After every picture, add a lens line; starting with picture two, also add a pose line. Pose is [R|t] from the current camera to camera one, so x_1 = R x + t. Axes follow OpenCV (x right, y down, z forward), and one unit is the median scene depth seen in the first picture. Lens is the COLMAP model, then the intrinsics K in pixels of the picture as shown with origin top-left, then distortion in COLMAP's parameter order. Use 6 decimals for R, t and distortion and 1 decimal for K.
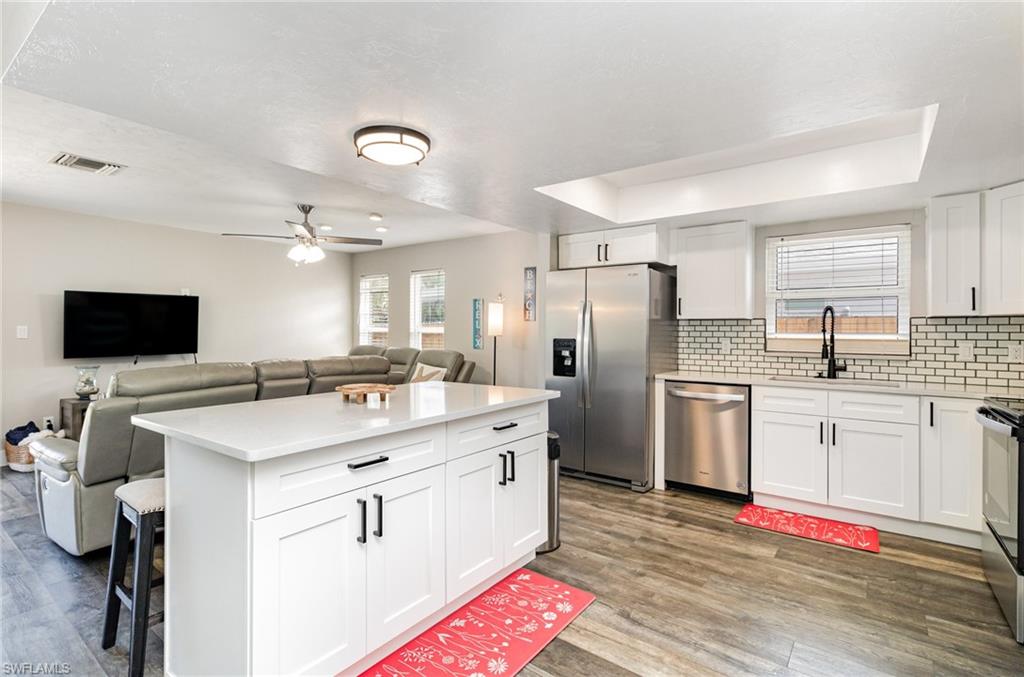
lens RADIAL K [[487.5, 0, 514.4], [0, 487.5, 333.1], [0, 0, 1]] dist [0.001567, 0.000209]
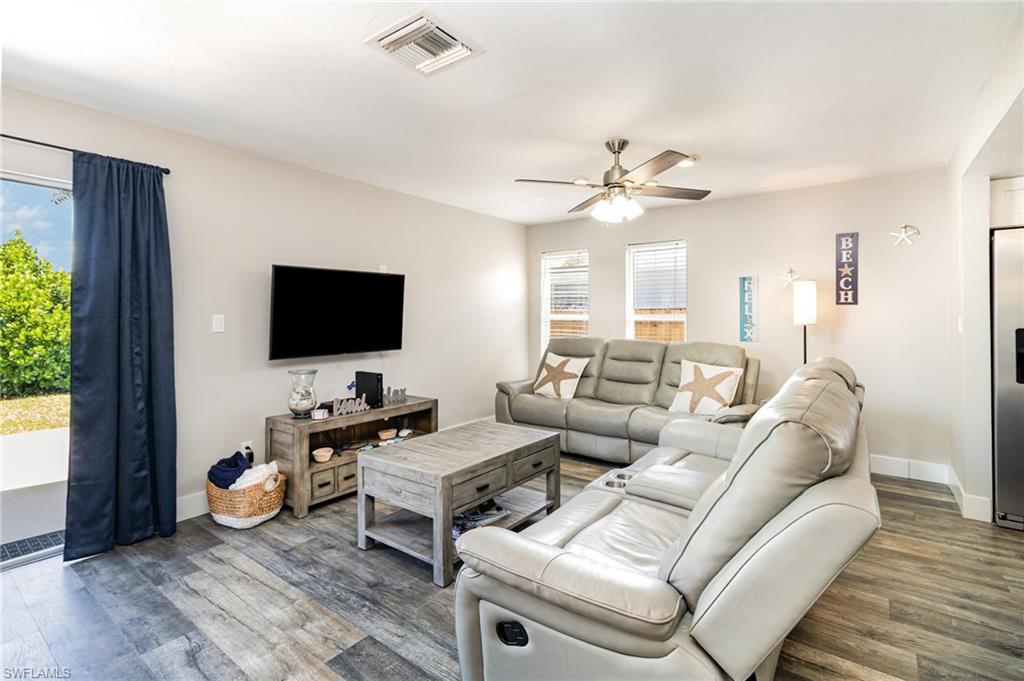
lens RADIAL K [[478.9, 0, 516.2], [0, 478.9, 317.9], [0, 0, 1]] dist [0.001625, -0.000045]
pose [[0.999982, -0.005668, -0.001955, -0.668550], [0.005655, 0.999964, -0.006304, -0.003355], [0.001991, 0.006292, 0.999978, 0.359073]]
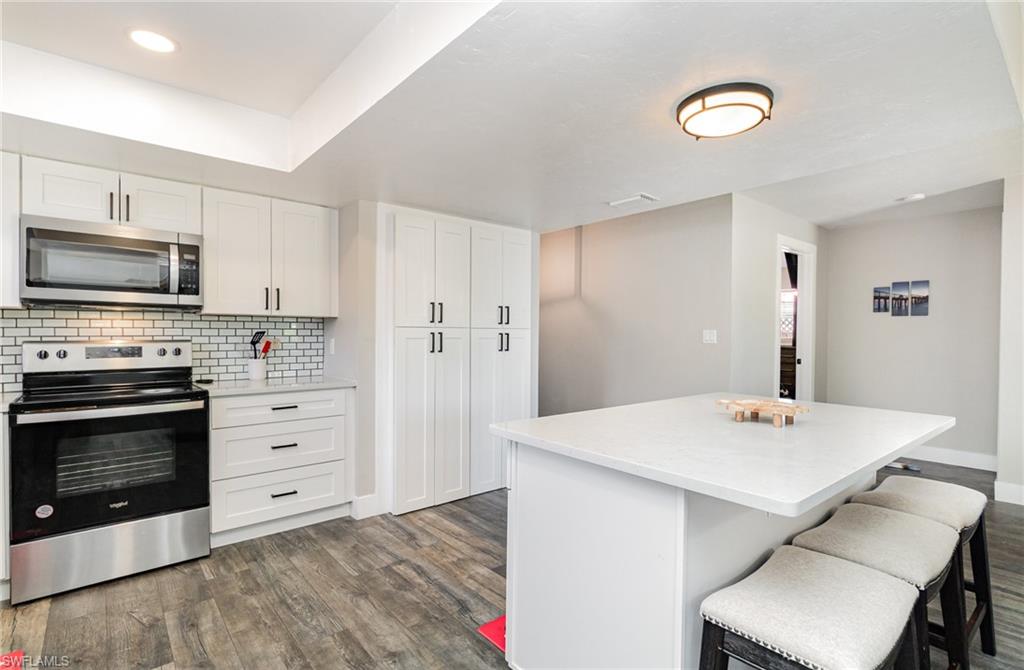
lens RADIAL K [[492.4, 0, 513.1], [0, 492.4, 338.6], [0, 0, 1]] dist [0.002689, 0.000263]
pose [[-0.972767, -0.011667, 0.231491, -0.056879], [-0.008049, 0.999830, 0.016569, -0.002353], [-0.231645, 0.014255, -0.972696, 1.082183]]
